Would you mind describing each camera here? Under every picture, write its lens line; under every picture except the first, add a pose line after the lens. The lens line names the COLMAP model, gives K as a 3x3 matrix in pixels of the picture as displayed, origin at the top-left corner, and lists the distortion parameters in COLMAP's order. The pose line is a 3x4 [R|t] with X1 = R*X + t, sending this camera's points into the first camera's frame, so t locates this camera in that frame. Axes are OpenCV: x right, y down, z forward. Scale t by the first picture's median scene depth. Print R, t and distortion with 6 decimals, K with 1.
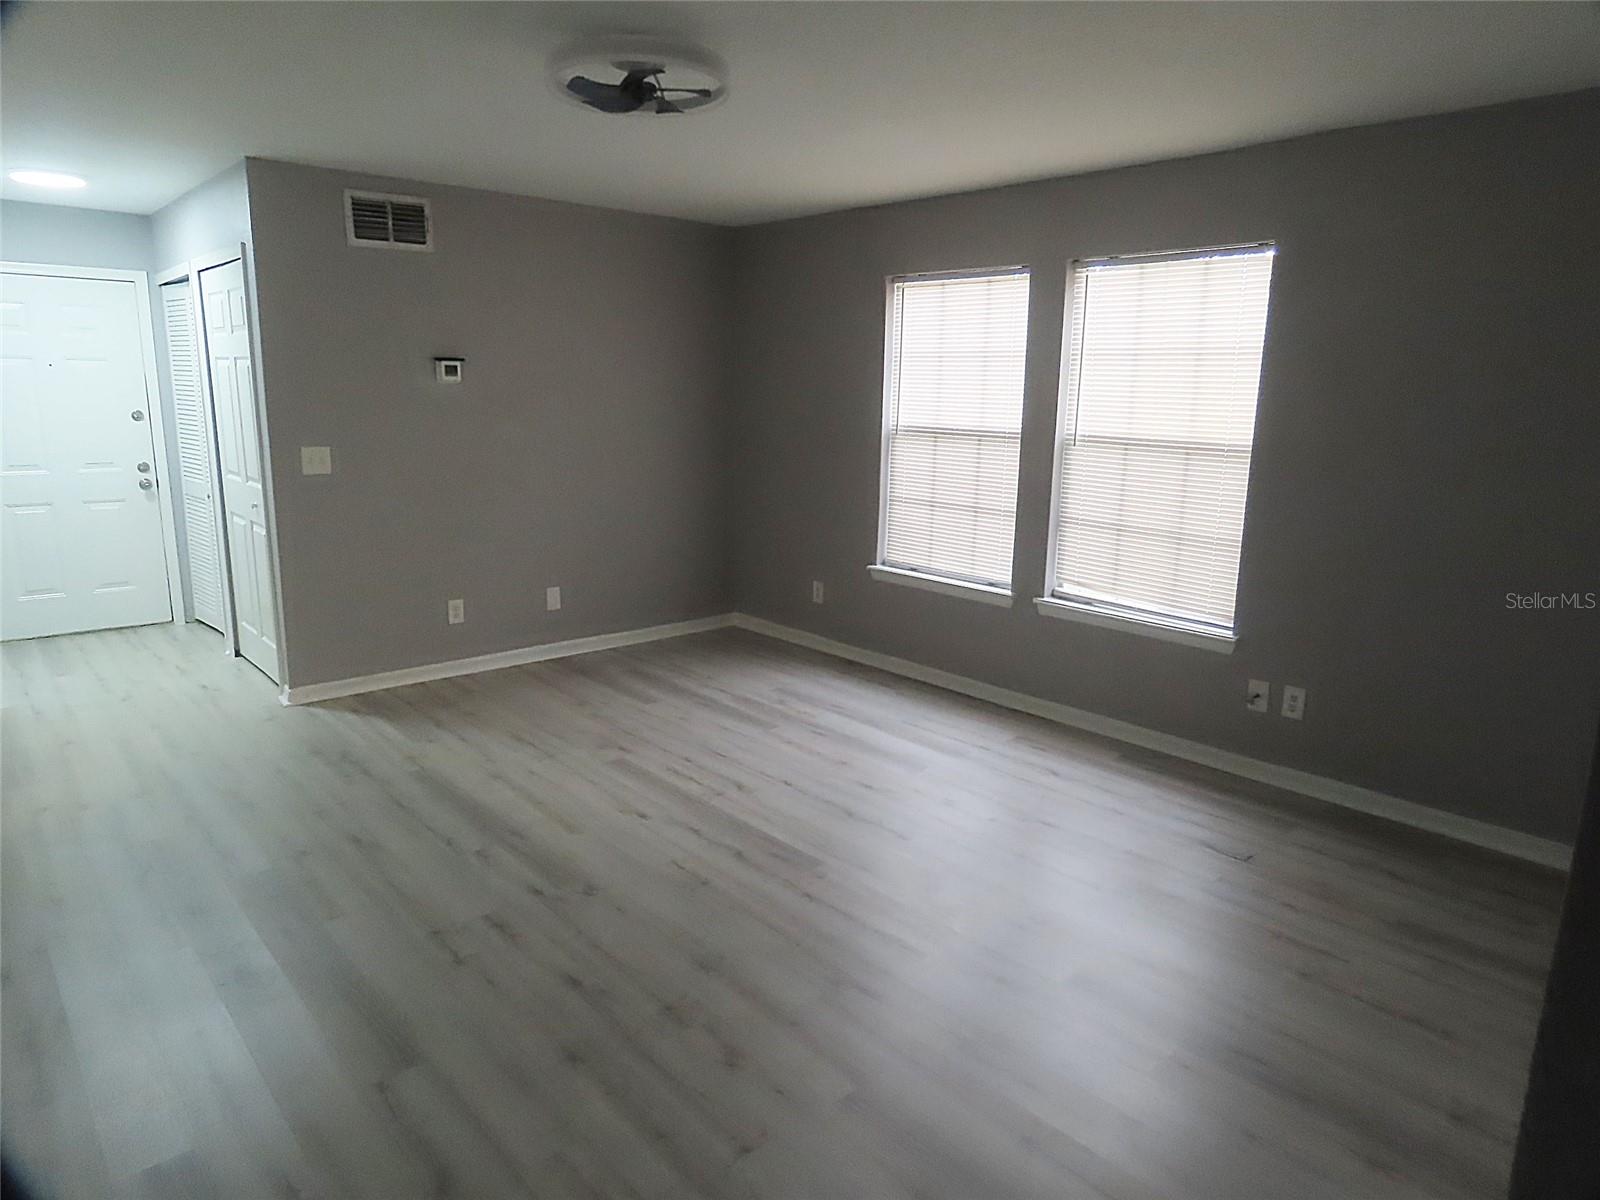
lens RADIAL K [[1016.7, 0, 796.0], [0, 1016.7, 592.7], [0, 0, 1]] dist [-0.009636, 0.002481]
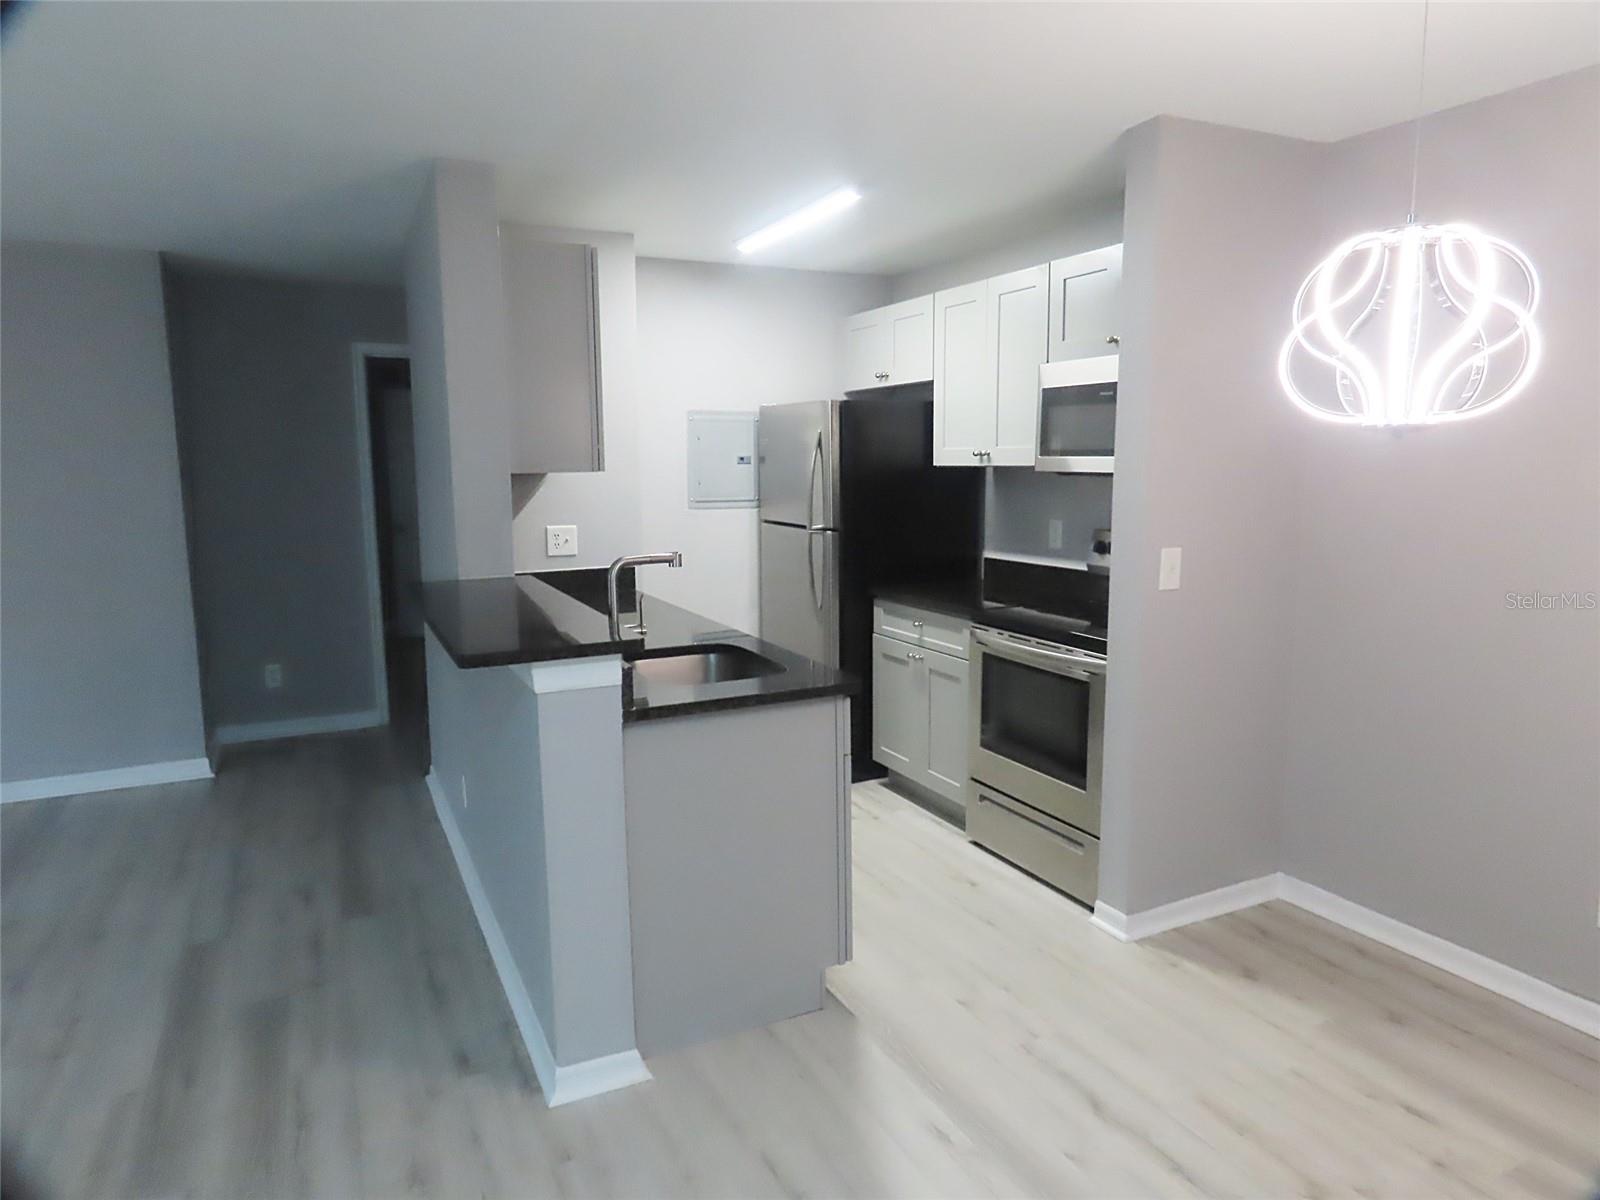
lens RADIAL K [[1016.7, 0, 805.0], [0, 1016.7, 591.8], [0, 0, 1]] dist [-0.009636, 0.002481]
pose [[-0.964405, -0.041985, 0.261076, -0.778917], [0.047041, 0.944326, 0.325631, -0.207823], [-0.260212, 0.326321, -0.908738, 0.961161]]
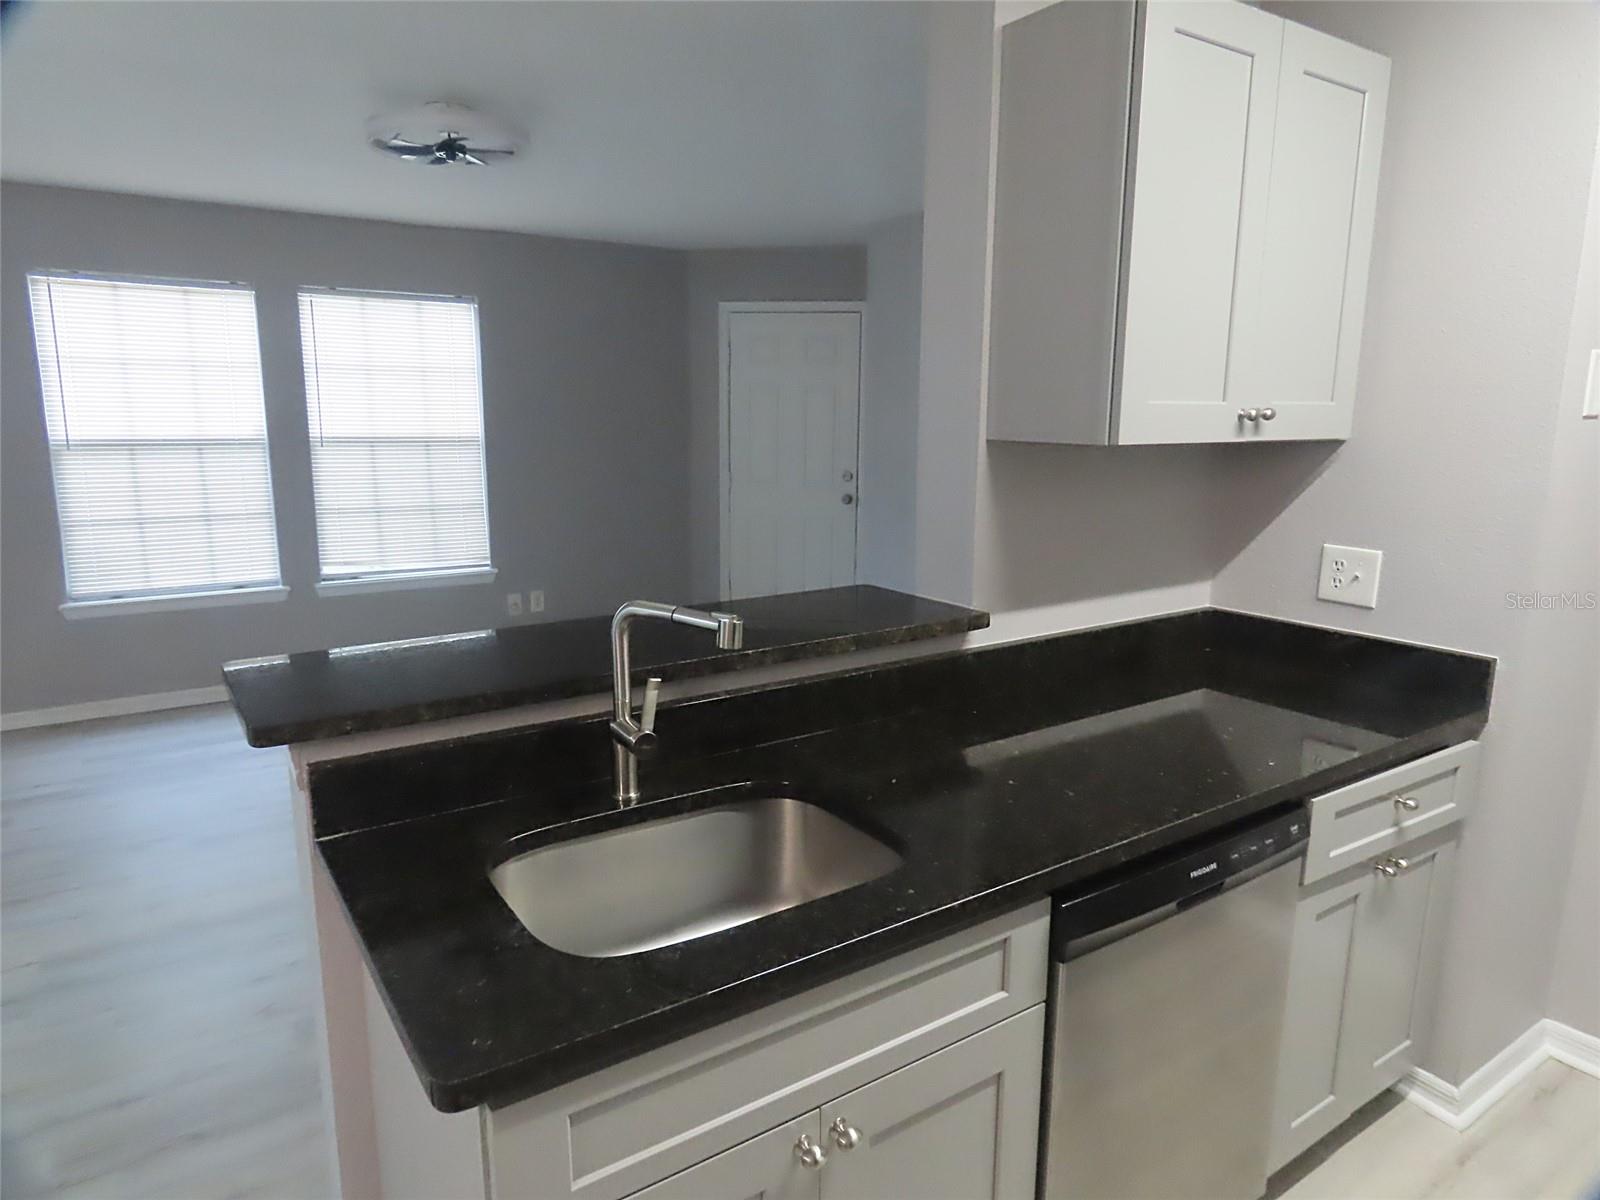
lens RADIAL K [[1016.7, 0, 806.9], [0, 1016.7, 602.8], [0, 0, 1]] dist [-0.009636, 0.002481]
pose [[0.116436, -0.204645, 0.971886, -0.827382], [0.188027, 0.965389, 0.180750, -0.078399], [-0.975238, 0.161695, 0.150885, 0.315124]]
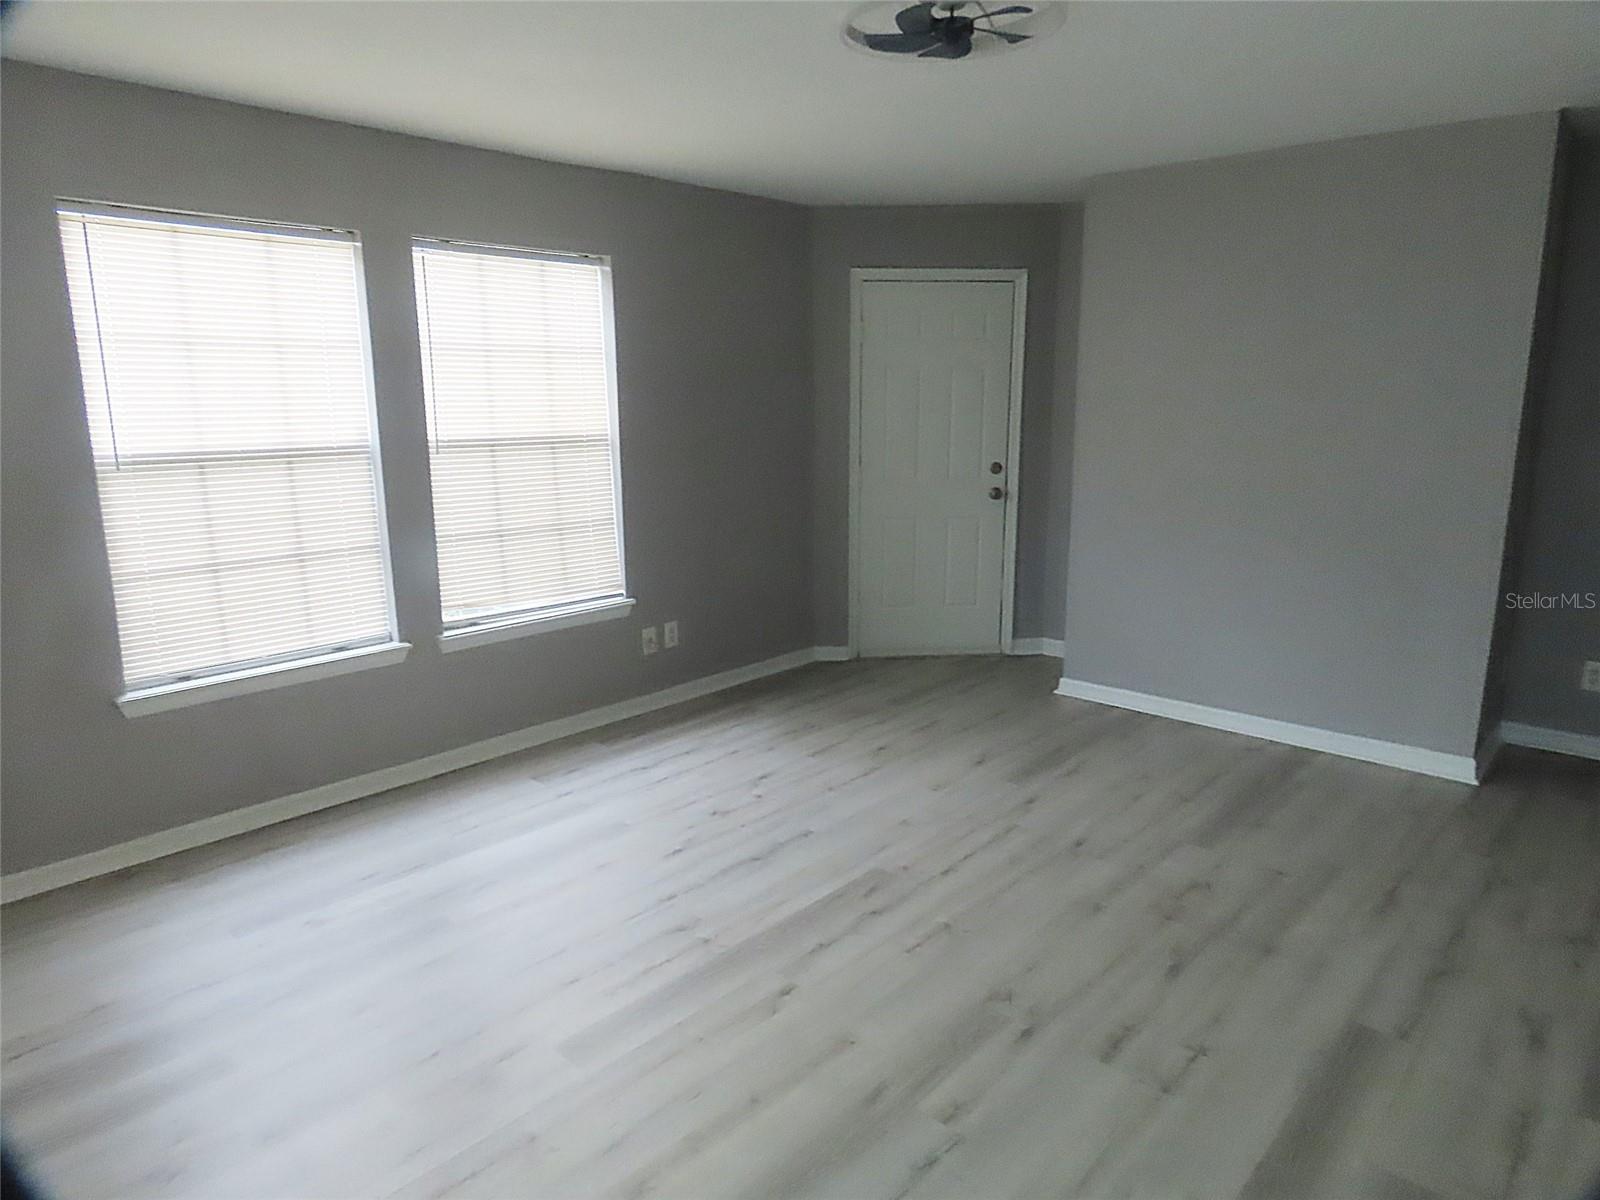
lens RADIAL K [[1016.7, 0, 805.8], [0, 1016.7, 595.3], [0, 0, 1]] dist [-0.009636, 0.002481]
pose [[-0.112083, -0.214059, 0.970369, -0.633290], [0.200363, 0.951597, 0.233061, -0.169443], [-0.973289, 0.220548, -0.063768, 0.778933]]
